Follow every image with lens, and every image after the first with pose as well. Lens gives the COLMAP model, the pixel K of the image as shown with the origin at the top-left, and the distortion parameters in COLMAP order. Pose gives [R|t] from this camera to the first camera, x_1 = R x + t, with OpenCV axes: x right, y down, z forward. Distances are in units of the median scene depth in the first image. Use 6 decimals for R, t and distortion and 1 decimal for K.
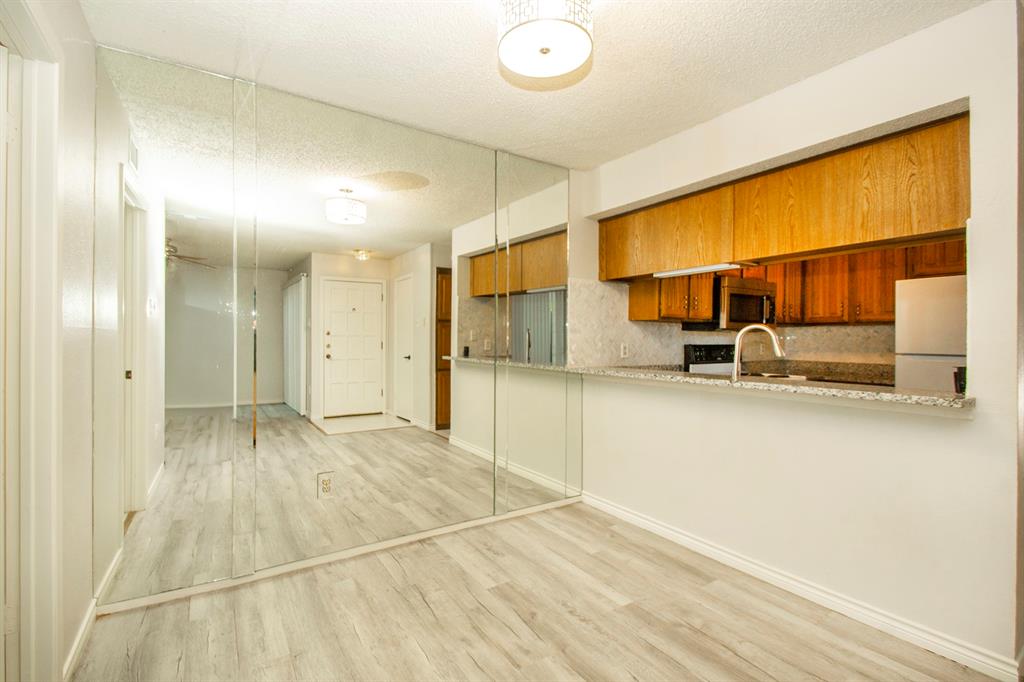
lens RADIAL K [[476.1, 0, 515.3], [0, 476.1, 338.2], [0, 0, 1]] dist [0.004966, -0.004776]
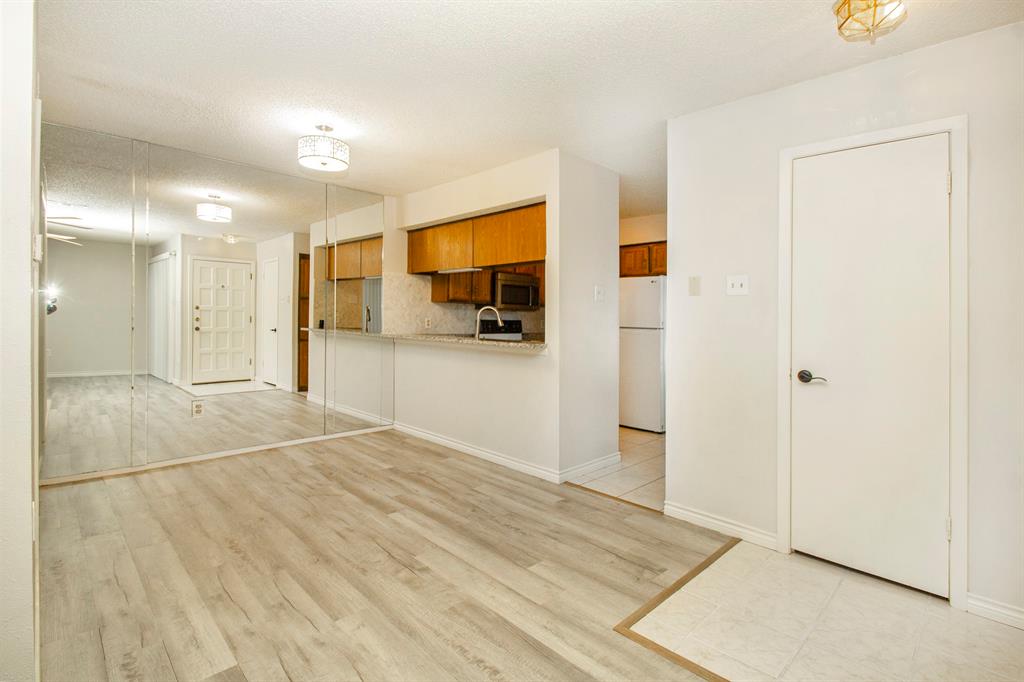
lens RADIAL K [[476.1, 0, 480.0], [0, 476.1, 322.7], [0, 0, 1]] dist [0.004966, -0.004776]
pose [[0.986462, 0.012130, 0.163541, 0.160264], [-0.014276, 0.999827, 0.011953, 0.006220], [-0.163368, -0.014125, 0.986464, -0.440506]]
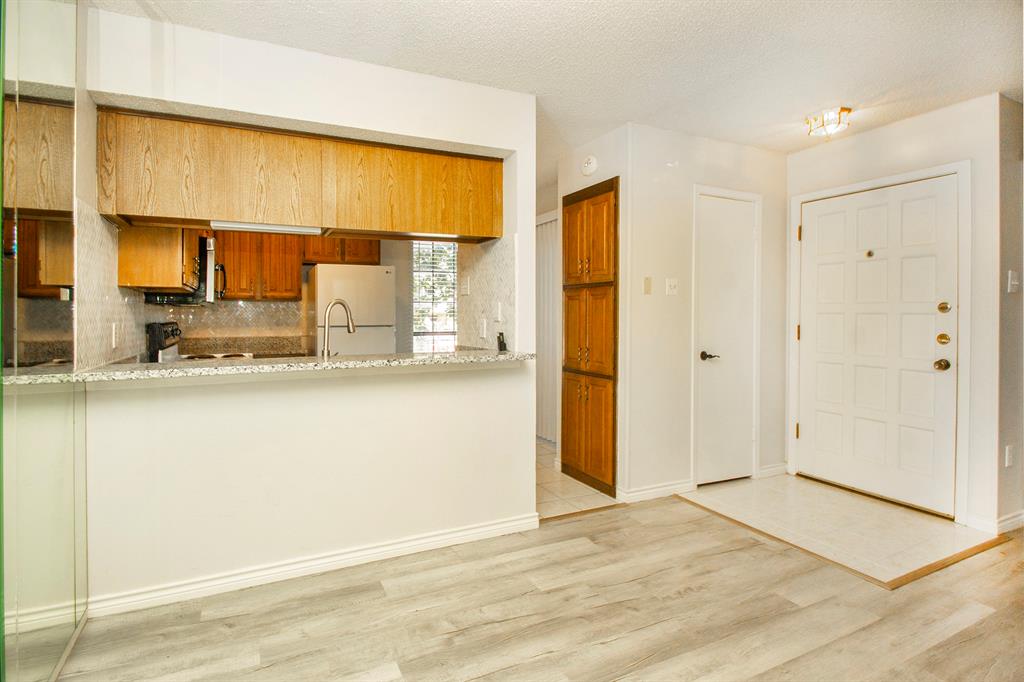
lens RADIAL K [[476.1, 0, 459.6], [0, 476.1, 321.9], [0, 0, 1]] dist [0.004966, -0.004776]
pose [[0.193834, -0.022794, 0.980770, -0.279430], [0.002876, 0.999739, 0.022666, -0.004529], [-0.981030, -0.001573, 0.193849, 0.448595]]
